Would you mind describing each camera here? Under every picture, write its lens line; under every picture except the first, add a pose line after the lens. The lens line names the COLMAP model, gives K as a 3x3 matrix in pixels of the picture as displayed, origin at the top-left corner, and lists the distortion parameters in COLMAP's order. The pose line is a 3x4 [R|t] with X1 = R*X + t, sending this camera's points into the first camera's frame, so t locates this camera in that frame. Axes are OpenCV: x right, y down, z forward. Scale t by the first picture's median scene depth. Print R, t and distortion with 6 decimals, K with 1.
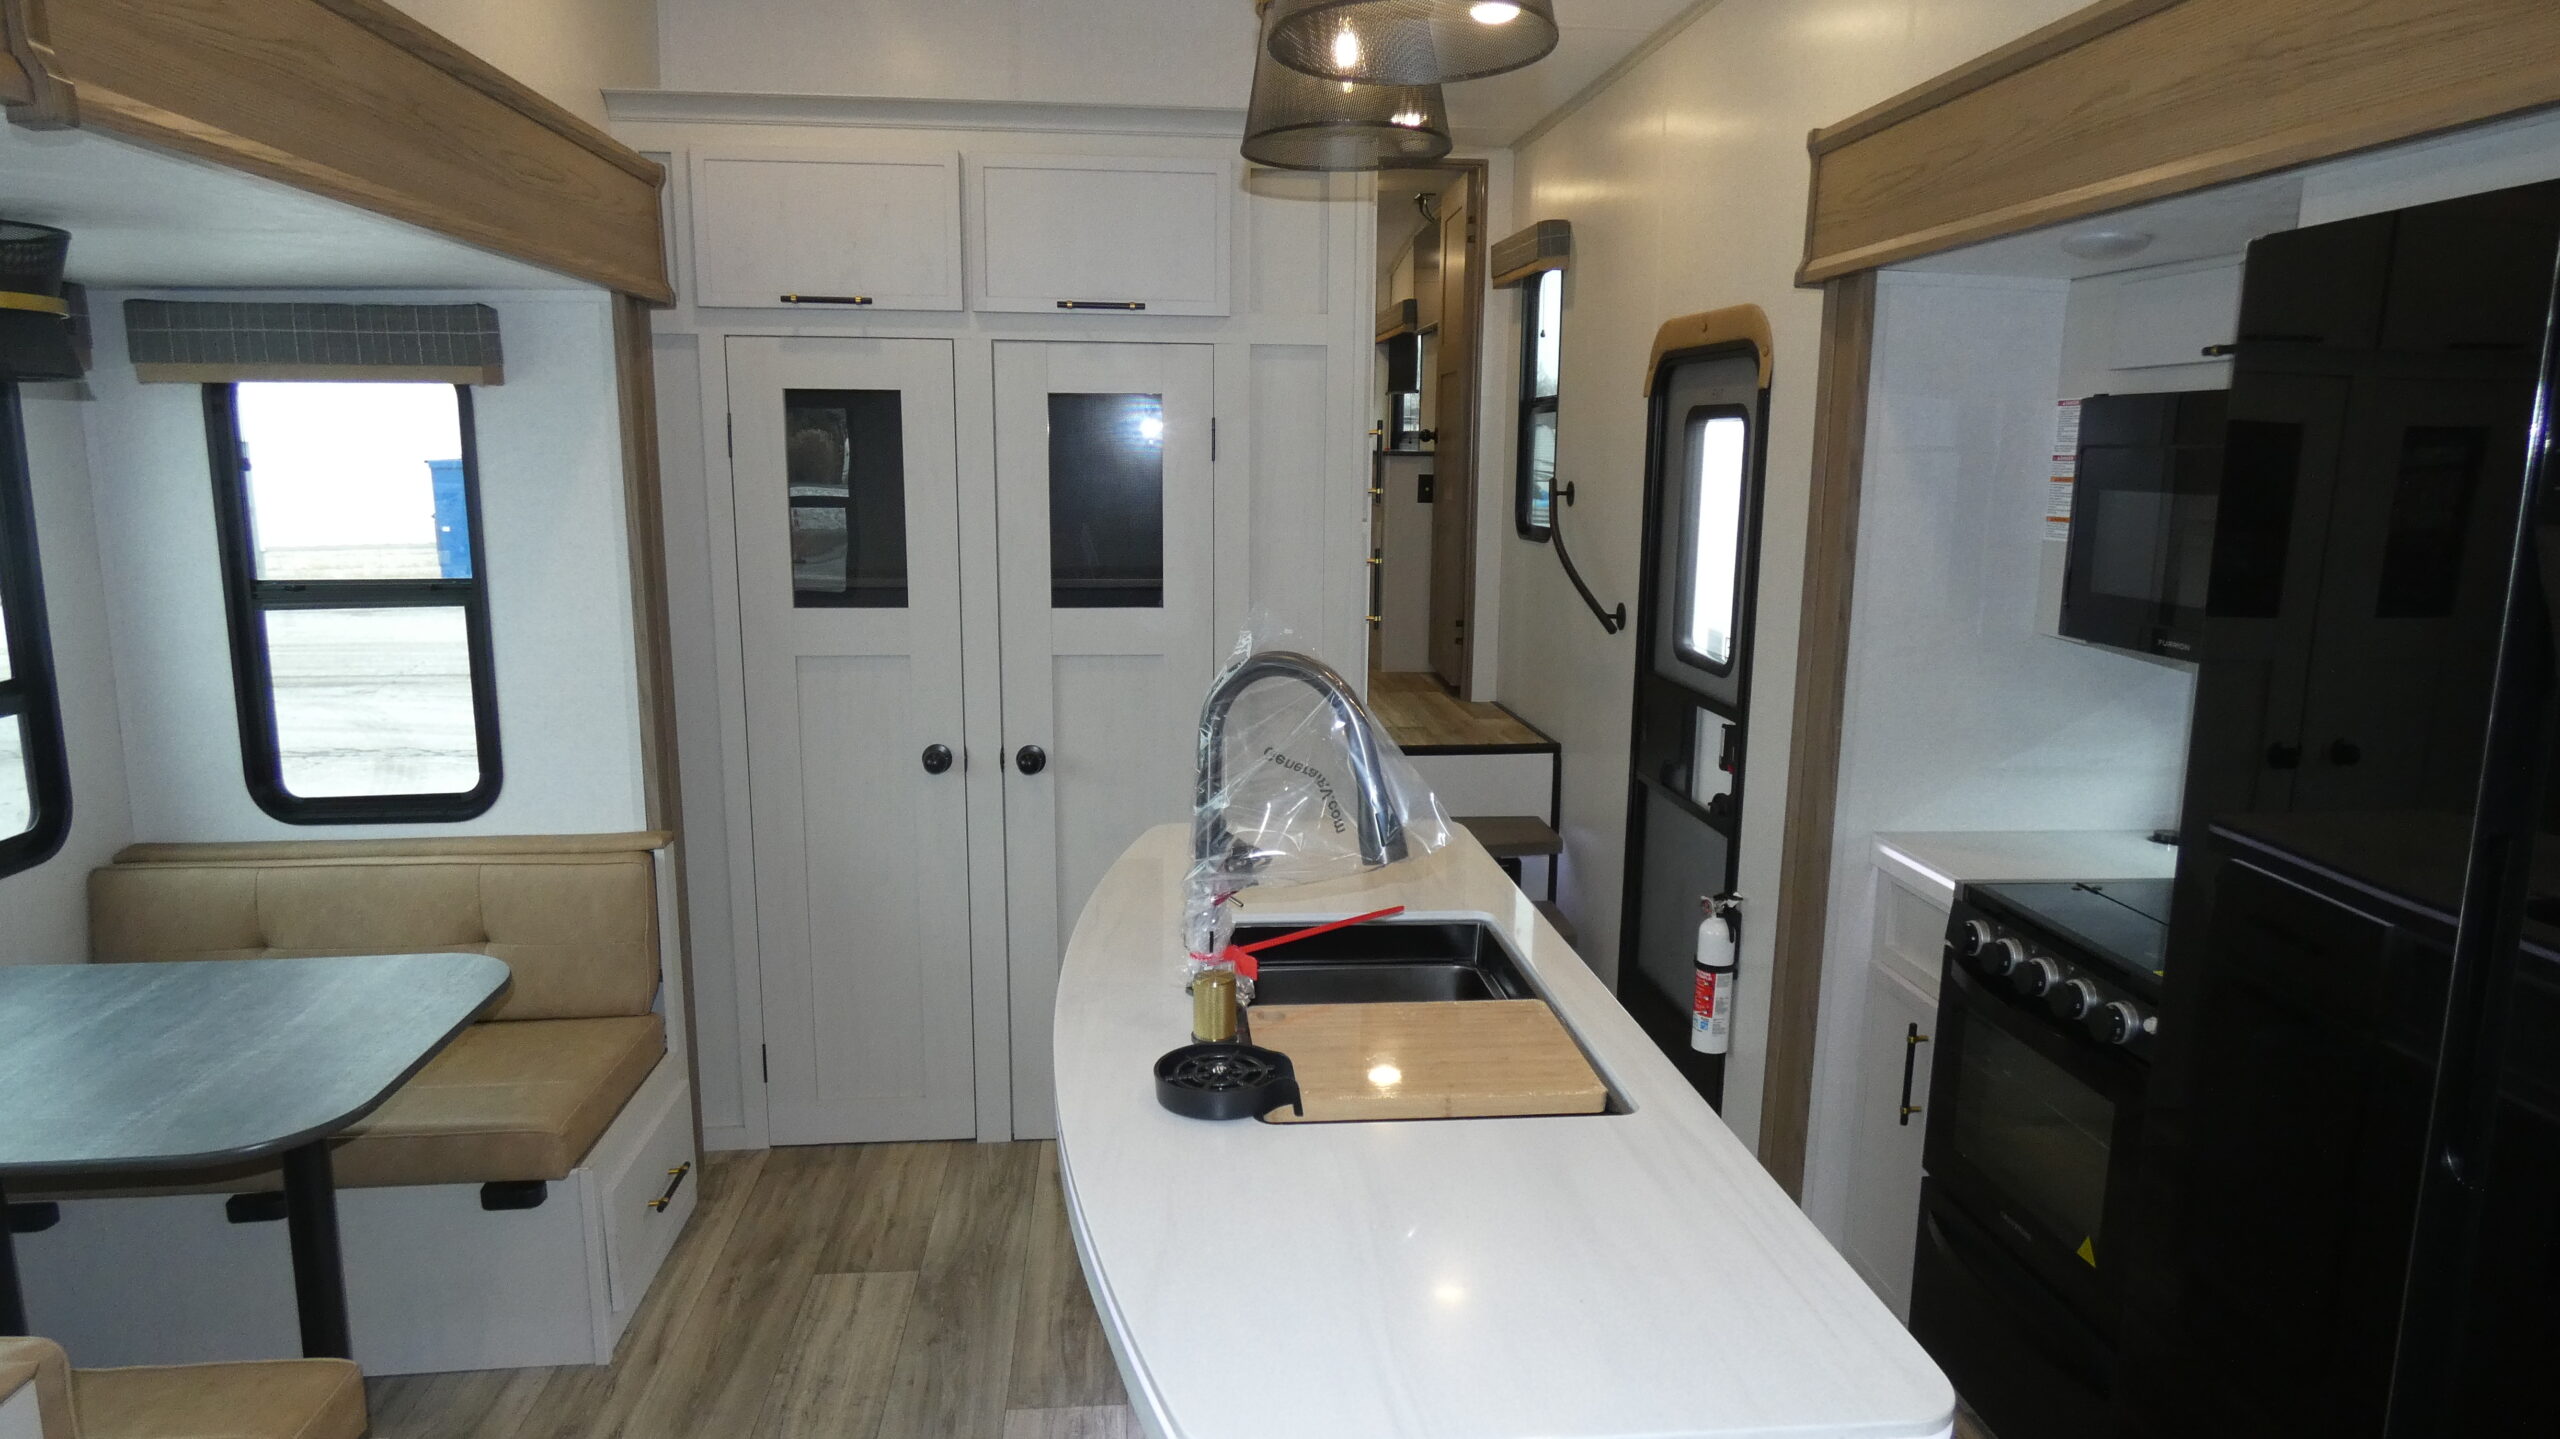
lens RADIAL K [[1532.3, 0, 1276.0], [0, 1532.3, 713.7], [0, 0, 1]] dist [-0.000511, -0.001133]
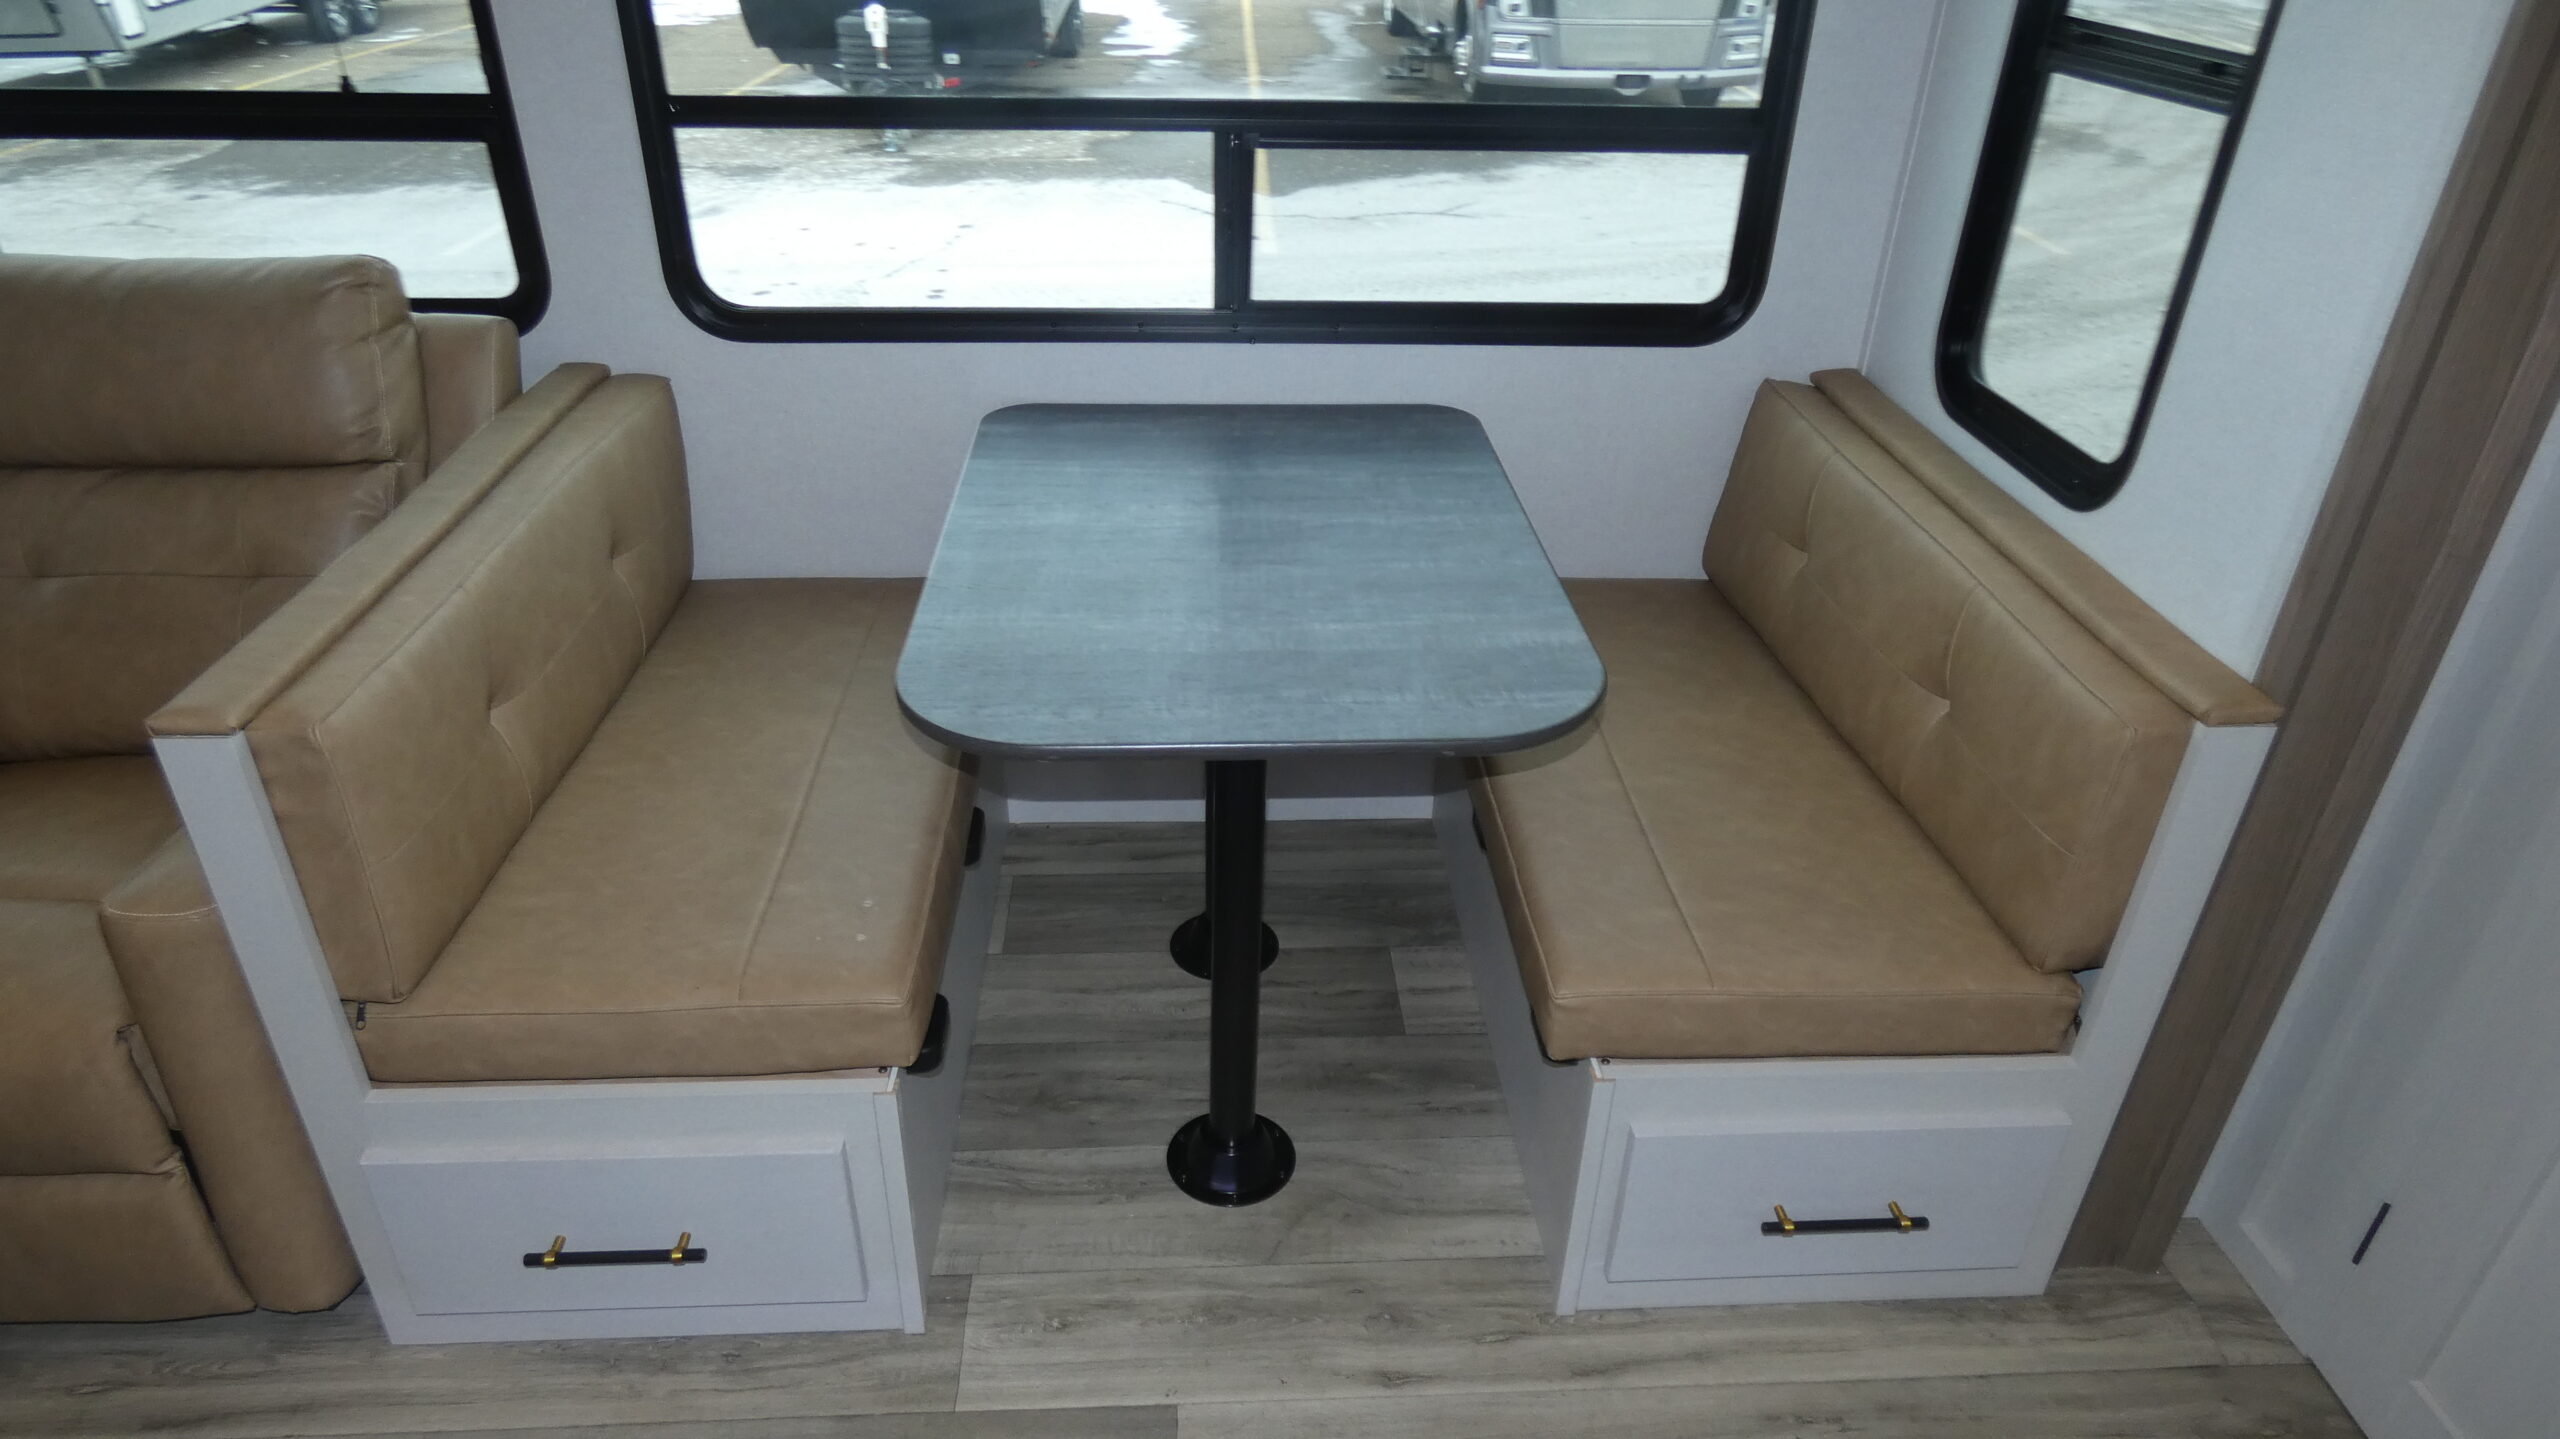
lens RADIAL K [[1532.3, 0, 1275.5], [0, 1532.3, 712.2], [0, 0, 1]] dist [-0.000511, -0.001133]
pose [[-0.038589, 0.490318, -0.870689, 0.020810], [-0.190122, 0.851819, 0.488117, -0.095889], [0.981002, 0.184373, 0.060349, 0.740846]]
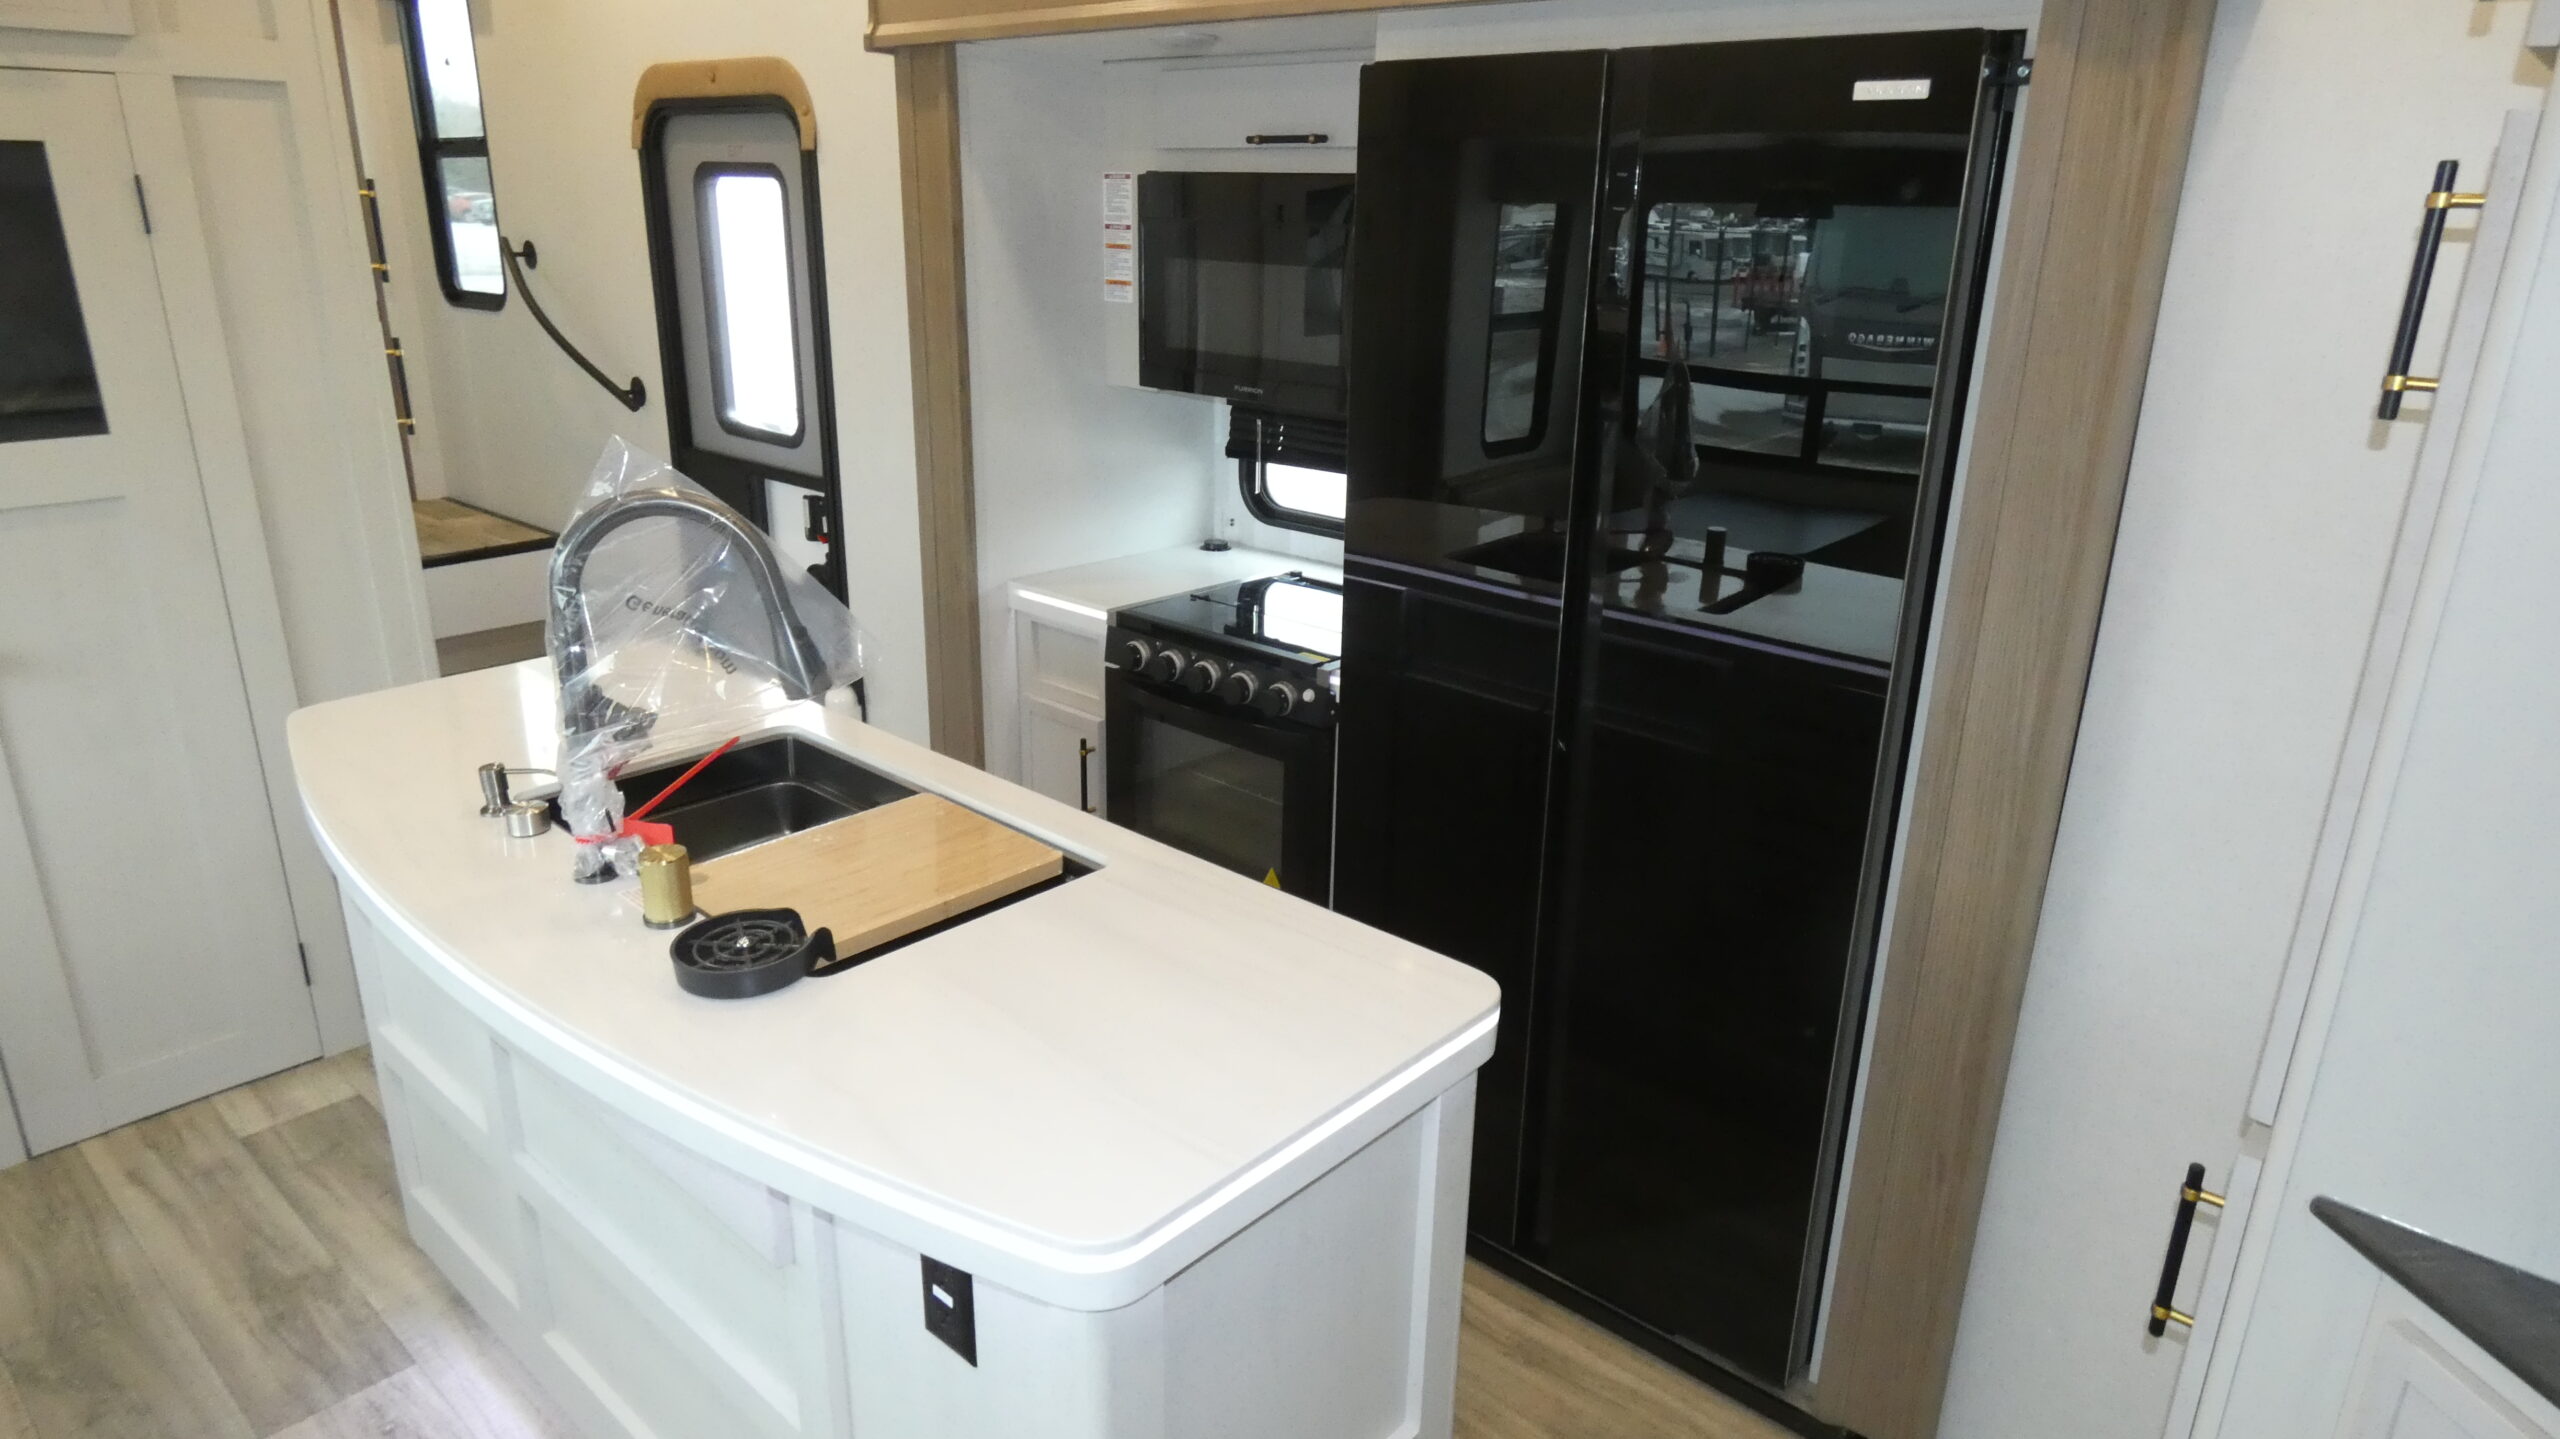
lens RADIAL K [[1532.3, 0, 1280.3], [0, 1532.3, 710.6], [0, 0, 1]] dist [-0.000511, -0.001133]
pose [[0.733448, -0.214684, 0.644953, -0.203526], [0.106159, 0.973350, 0.203273, -0.035209], [-0.671405, -0.080623, 0.736692, 0.050511]]
